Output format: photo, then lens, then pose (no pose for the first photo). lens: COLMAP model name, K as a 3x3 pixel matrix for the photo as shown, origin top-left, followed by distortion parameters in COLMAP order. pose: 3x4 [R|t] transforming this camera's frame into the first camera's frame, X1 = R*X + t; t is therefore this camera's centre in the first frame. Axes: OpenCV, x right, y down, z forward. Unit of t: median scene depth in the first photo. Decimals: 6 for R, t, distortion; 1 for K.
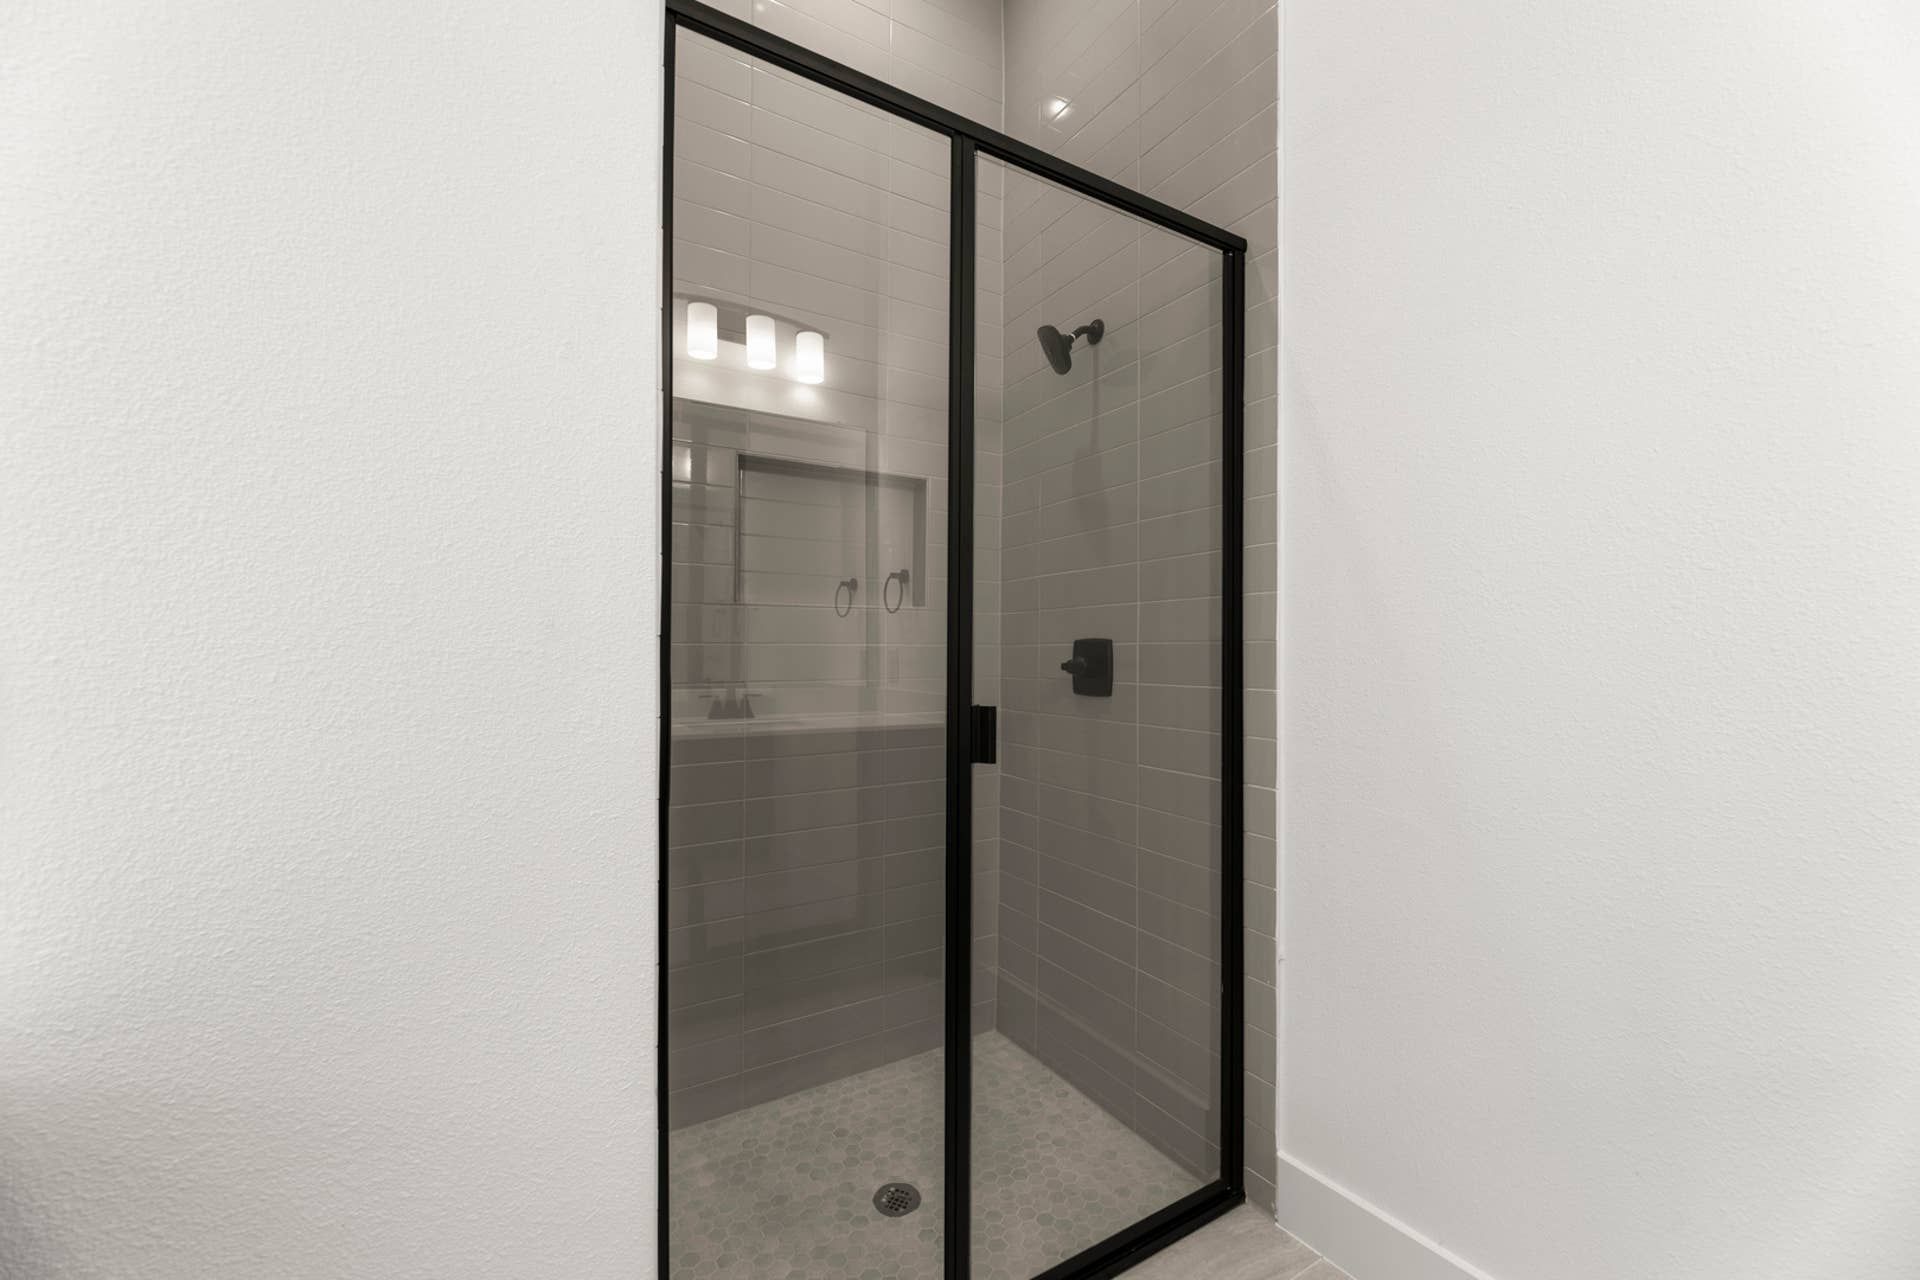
lens RADIAL K [[788.2, 0, 960.0], [0, 788.2, 640.0], [0, 0, 1]] dist [-0.000290, 0.000028]
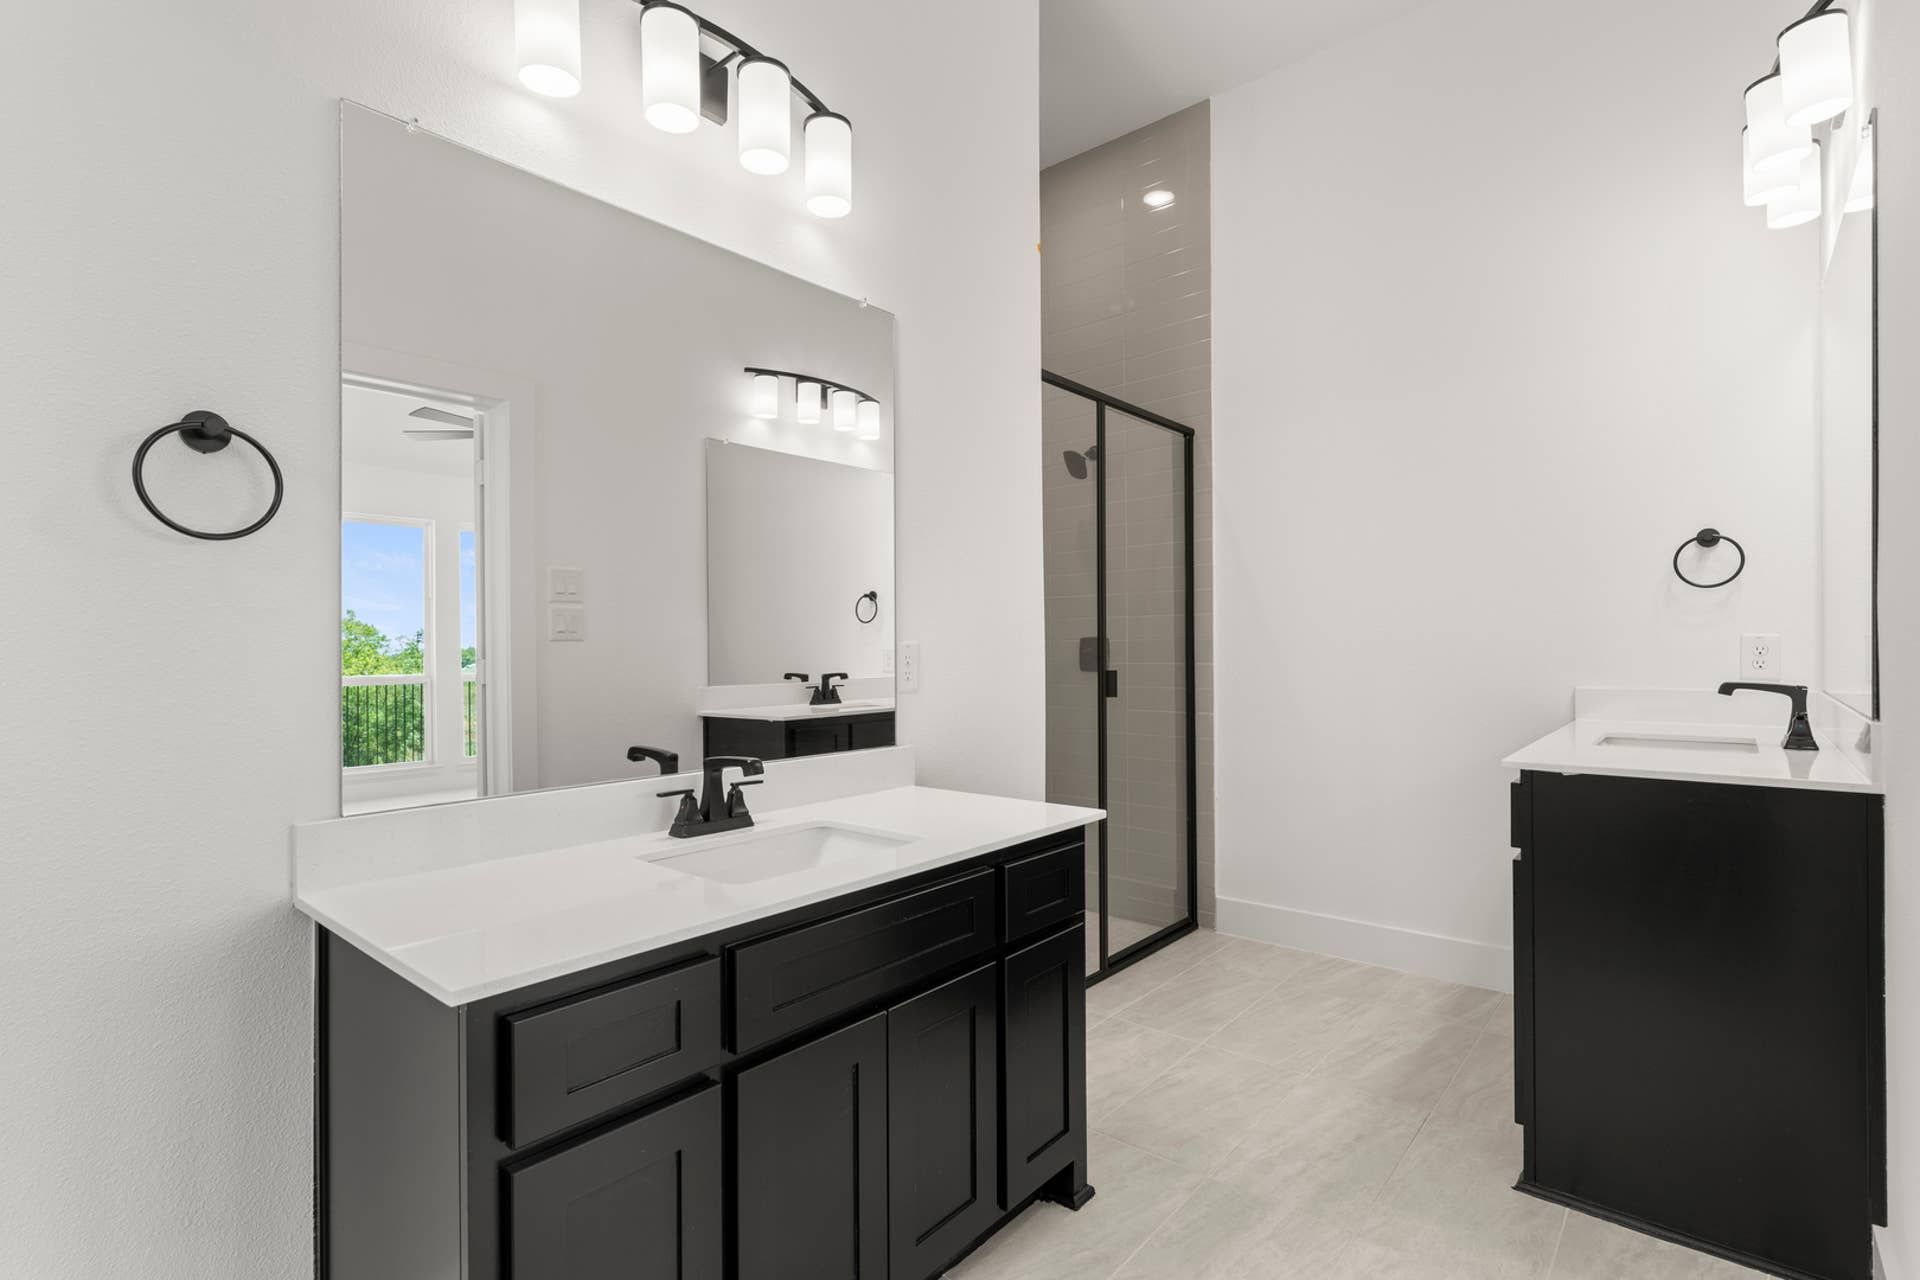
lens RADIAL K [[899.1, 0, 962.6], [0, 899.1, 635.8], [0, 0, 1]] dist [-0.002088, 0.000003]
pose [[0.953751, -0.006501, 0.300527, -0.816465], [0.006758, 0.999977, 0.000183, -0.008717], [-0.300521, 0.001856, 0.953773, -0.896501]]
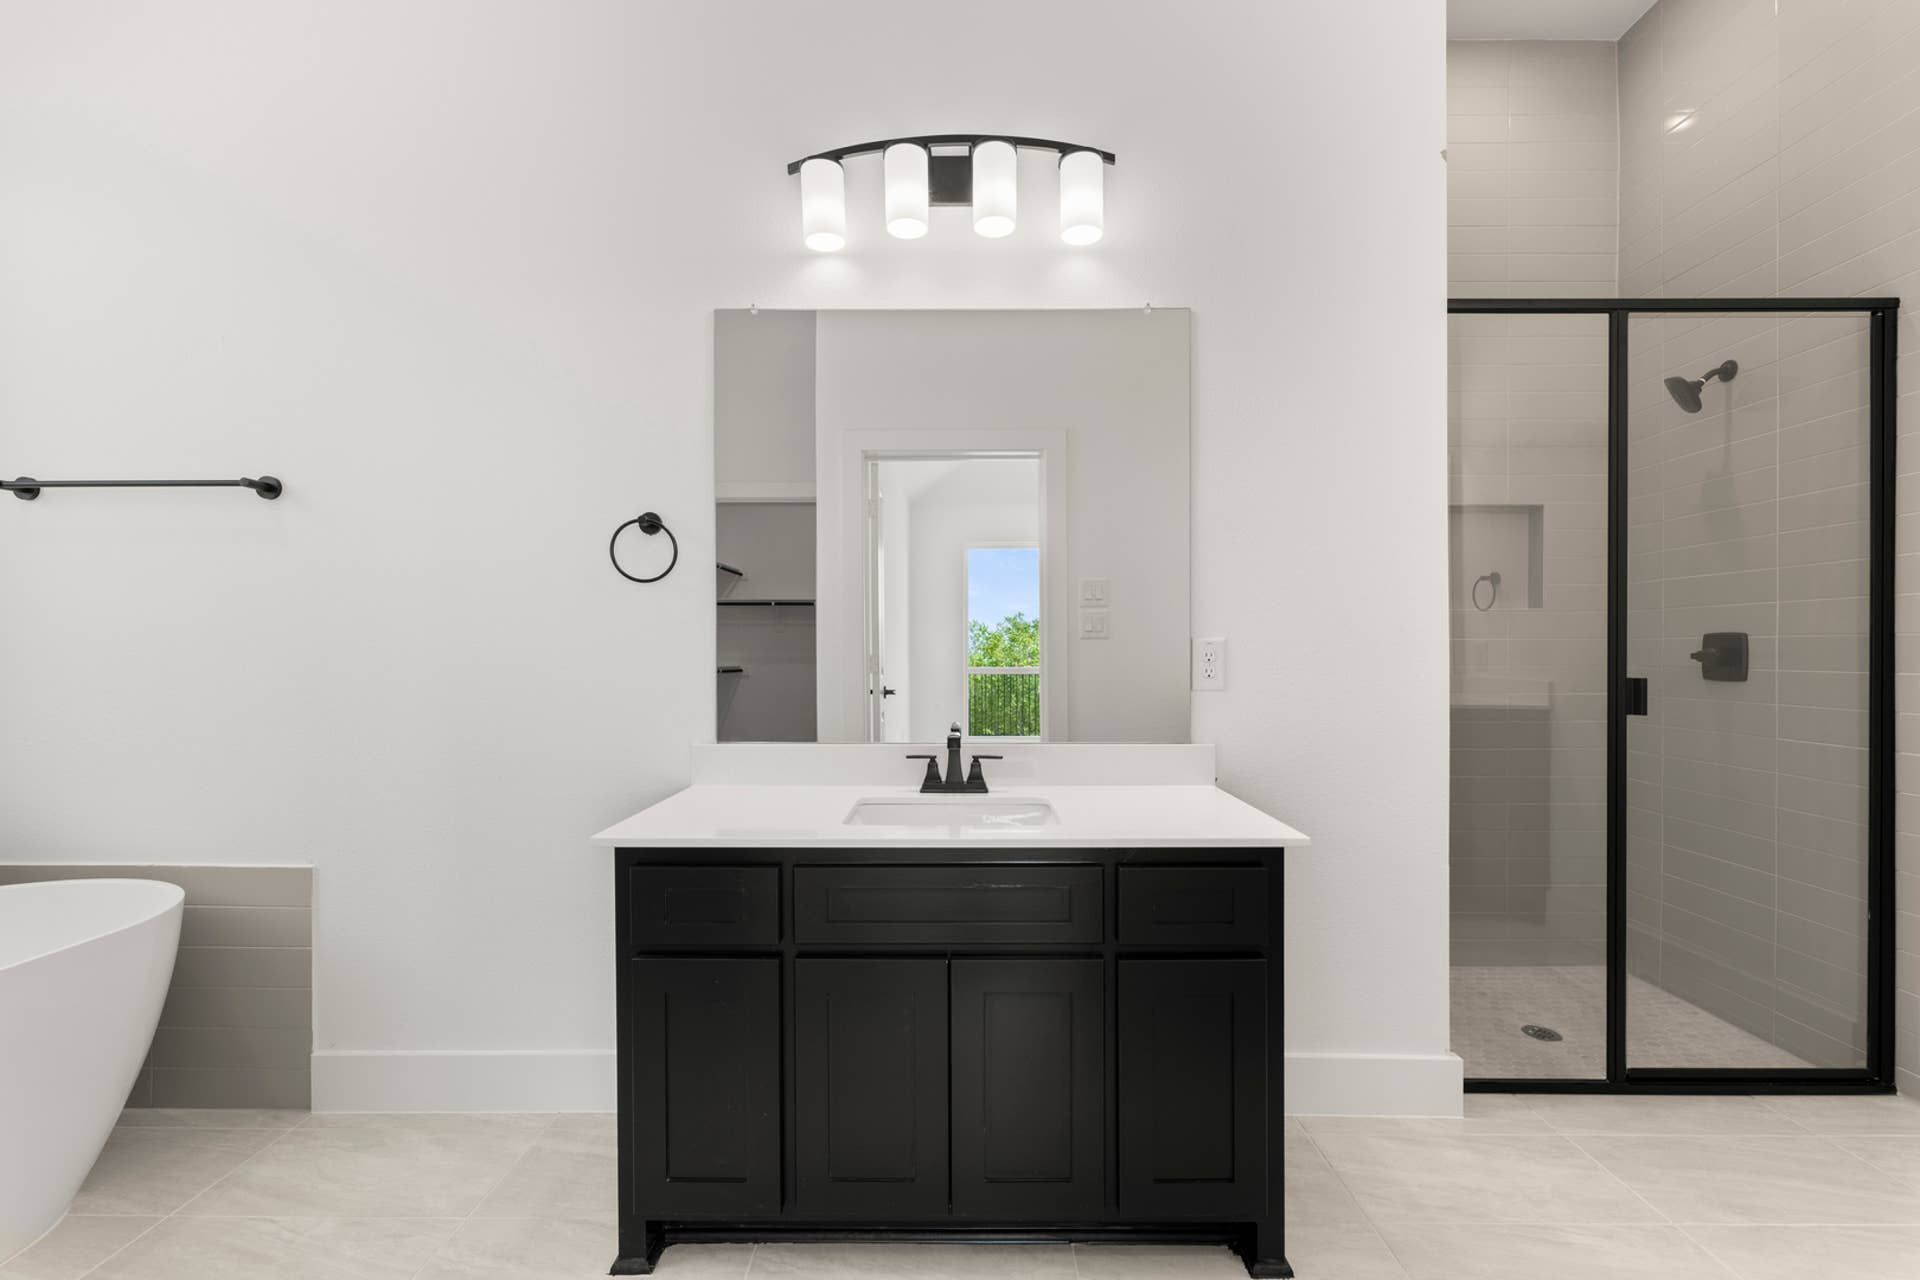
lens RADIAL K [[843.4, 0, 954.4], [0, 843.4, 649.6], [0, 0, 1]] dist [0.001611, 0.000087]
pose [[0.847294, -0.003457, -0.531112, -0.167741], [0.011750, 0.999856, 0.012238, -0.006362], [0.530994, -0.016610, 0.847213, -0.835055]]
